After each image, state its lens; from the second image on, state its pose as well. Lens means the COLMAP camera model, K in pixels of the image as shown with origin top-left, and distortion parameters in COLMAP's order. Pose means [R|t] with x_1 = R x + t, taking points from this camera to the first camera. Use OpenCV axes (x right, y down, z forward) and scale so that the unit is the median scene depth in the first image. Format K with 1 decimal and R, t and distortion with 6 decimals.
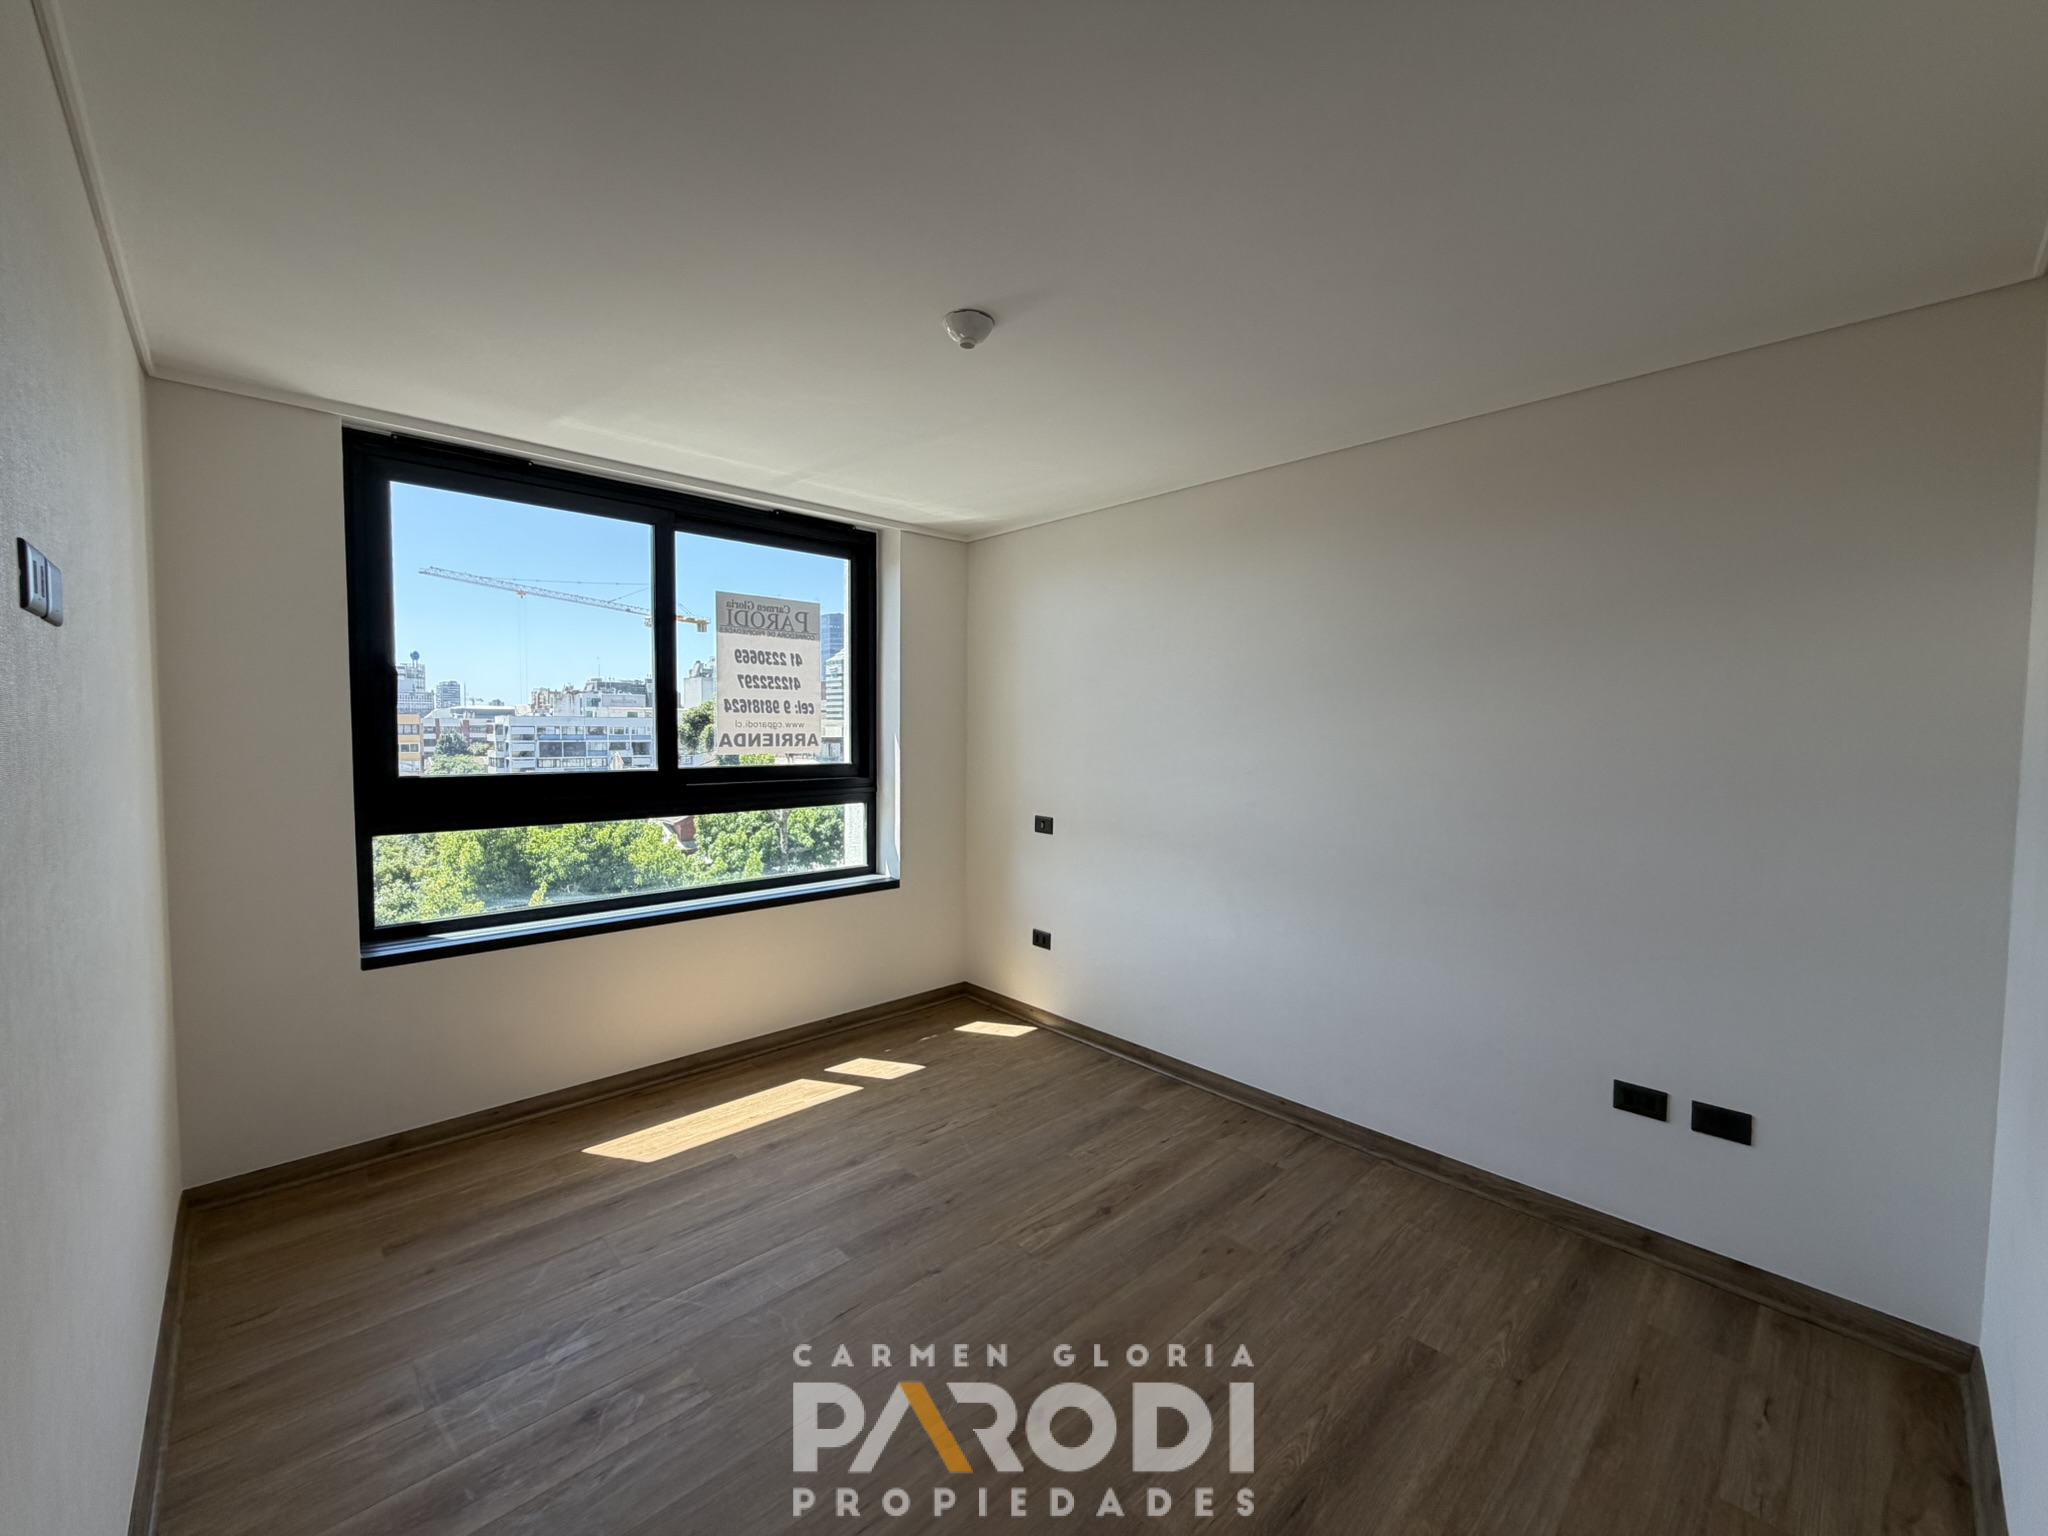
lens RADIAL K [[816.1, 0, 1025.1], [0, 816.1, 772.0], [0, 0, 1]] dist [-0.002305, 0.000346]
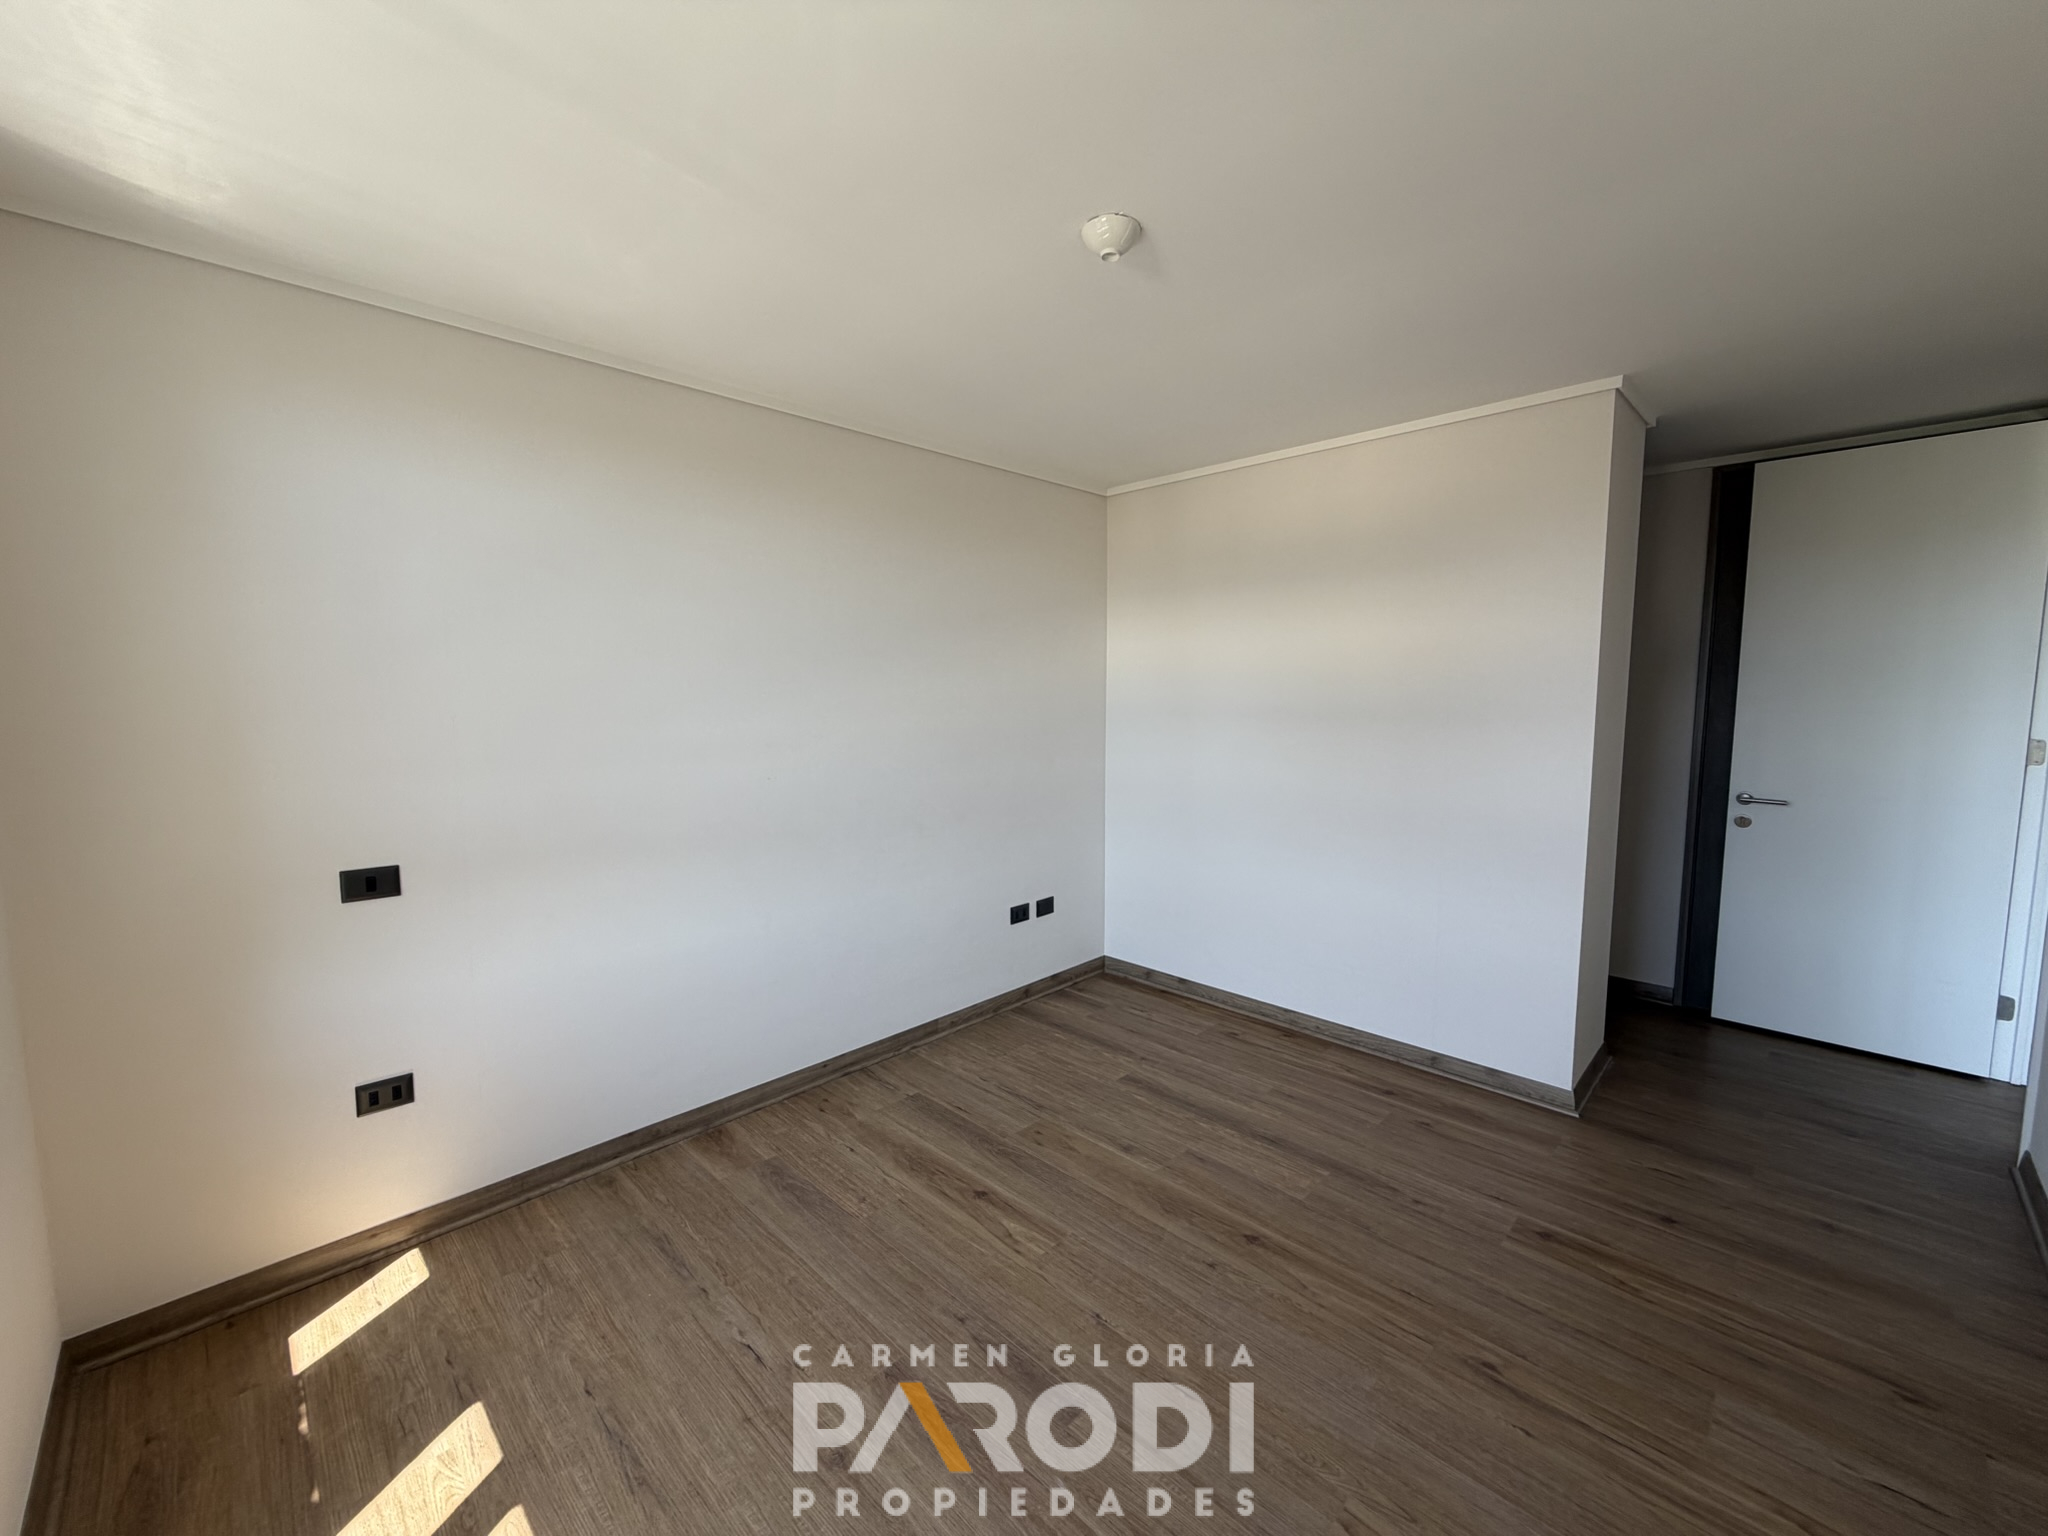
lens RADIAL K [[816.1, 0, 1025.7], [0, 816.1, 767.7], [0, 0, 1]] dist [-0.002305, 0.000346]
pose [[-0.030312, -0.107014, 0.993795, -0.711562], [0.056966, 0.992451, 0.108607, -0.060473], [-0.997916, 0.059905, -0.023987, 0.820436]]
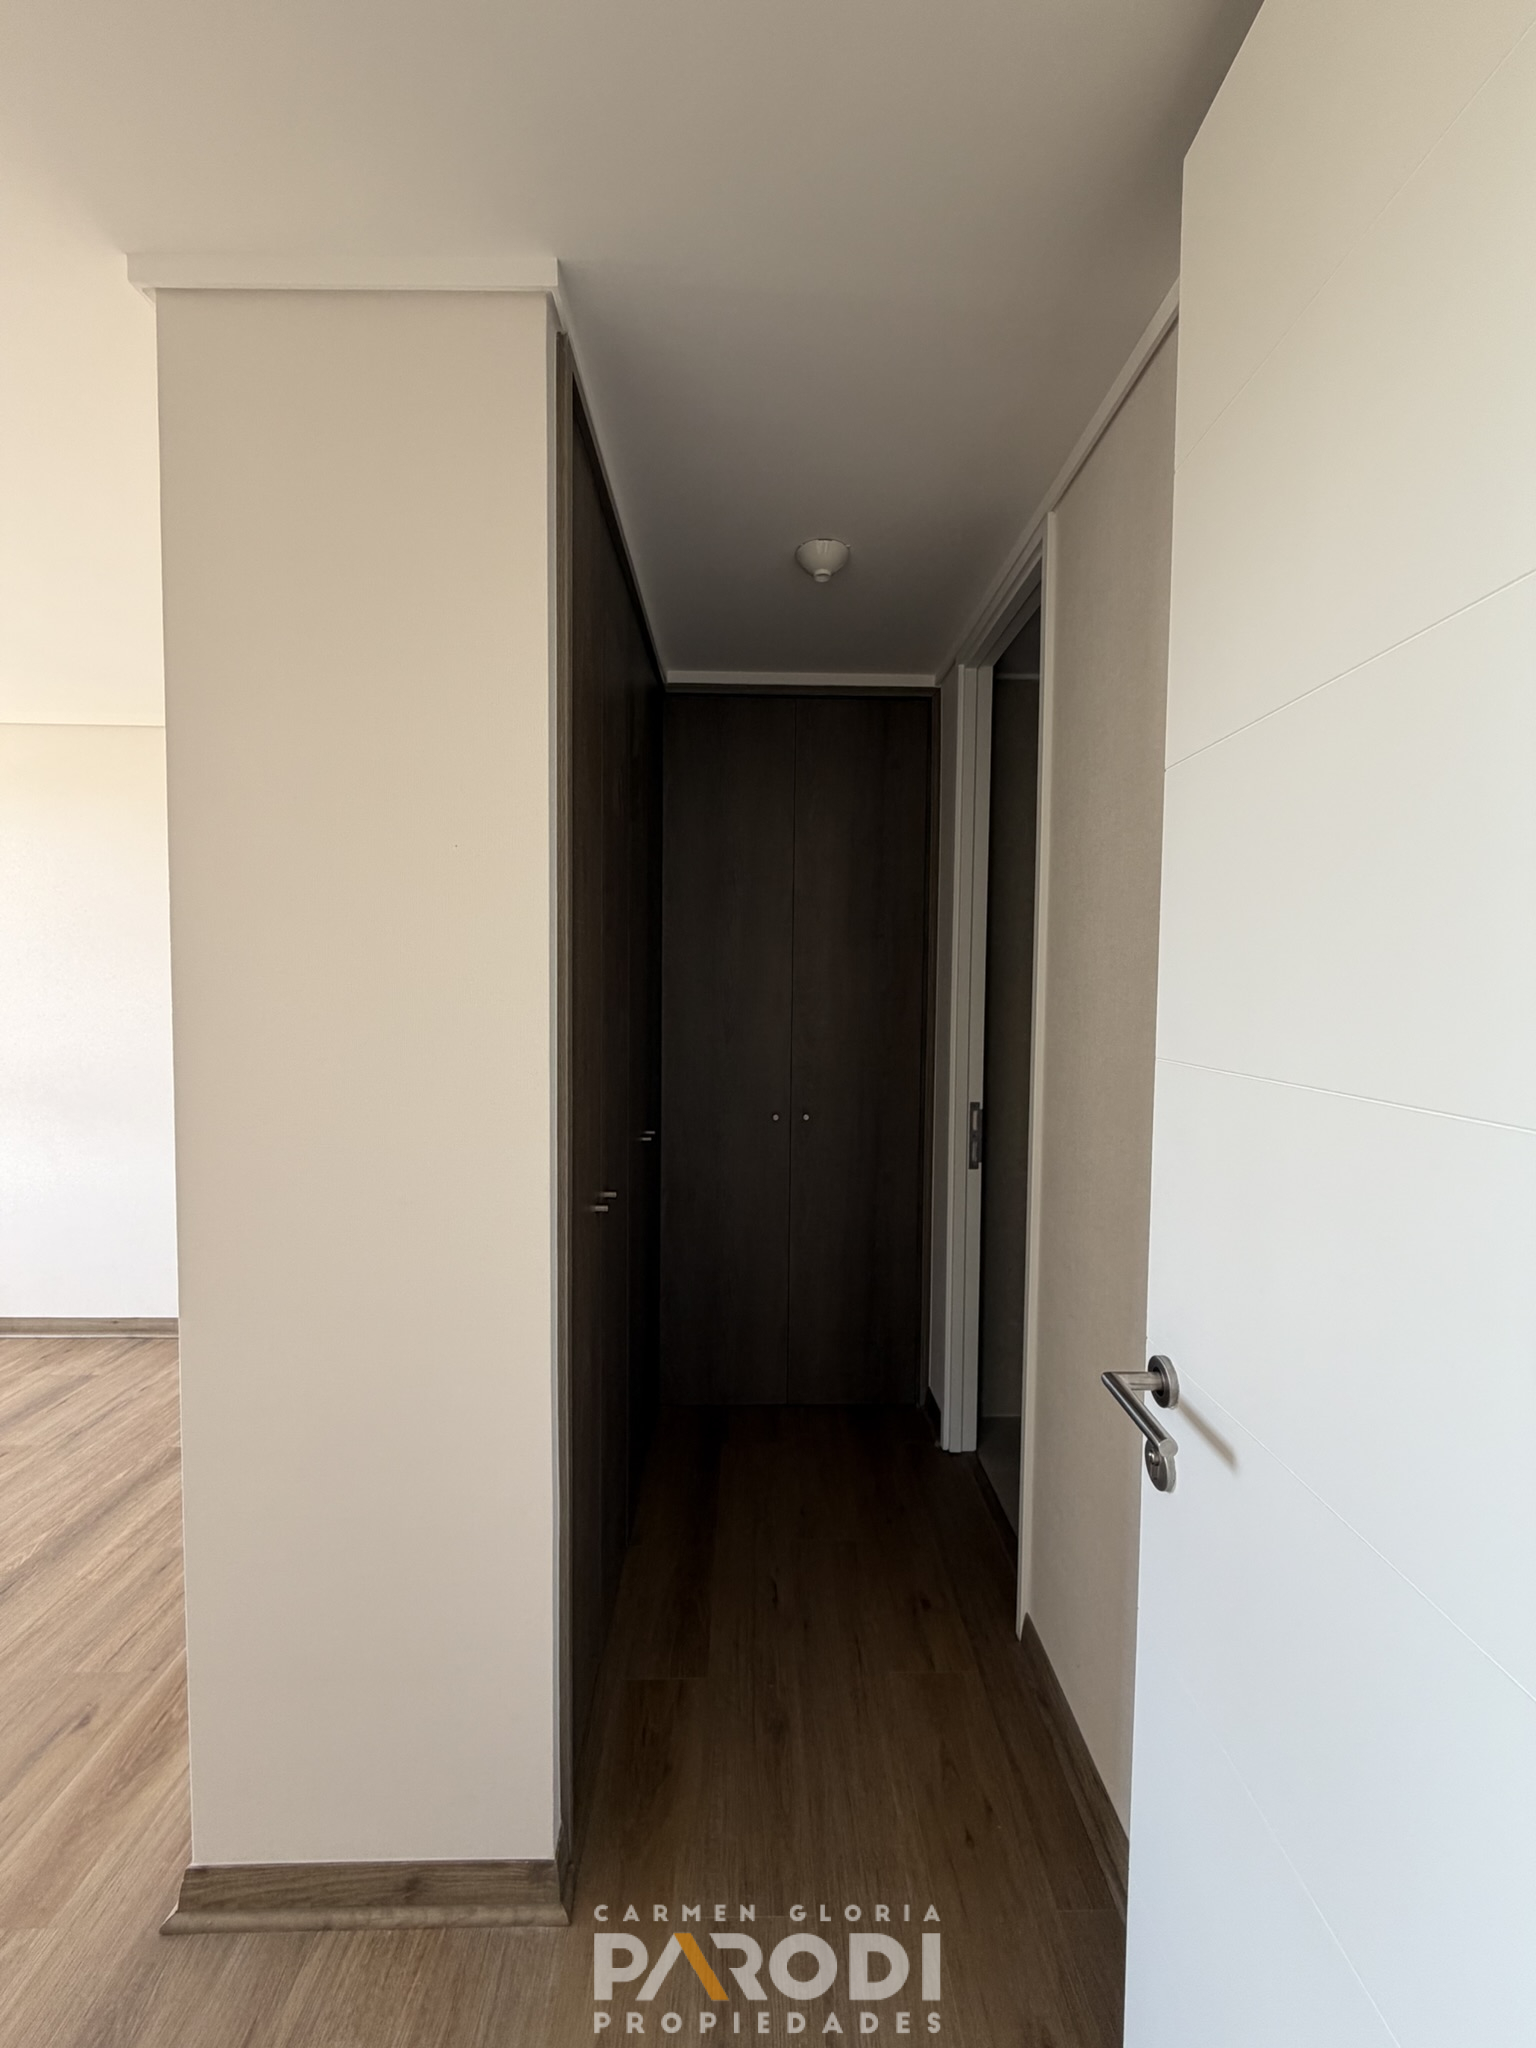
lens RADIAL K [[816.1, 0, 775.3], [0, 816.1, 1023.1], [0, 0, 1]] dist [-0.002305, 0.000346]
pose [[0.670068, -0.043085, 0.741048, 0.130449], [0.035968, 0.999026, 0.025562, 0.015764], [-0.741428, 0.009526, 0.670965, -0.407208]]
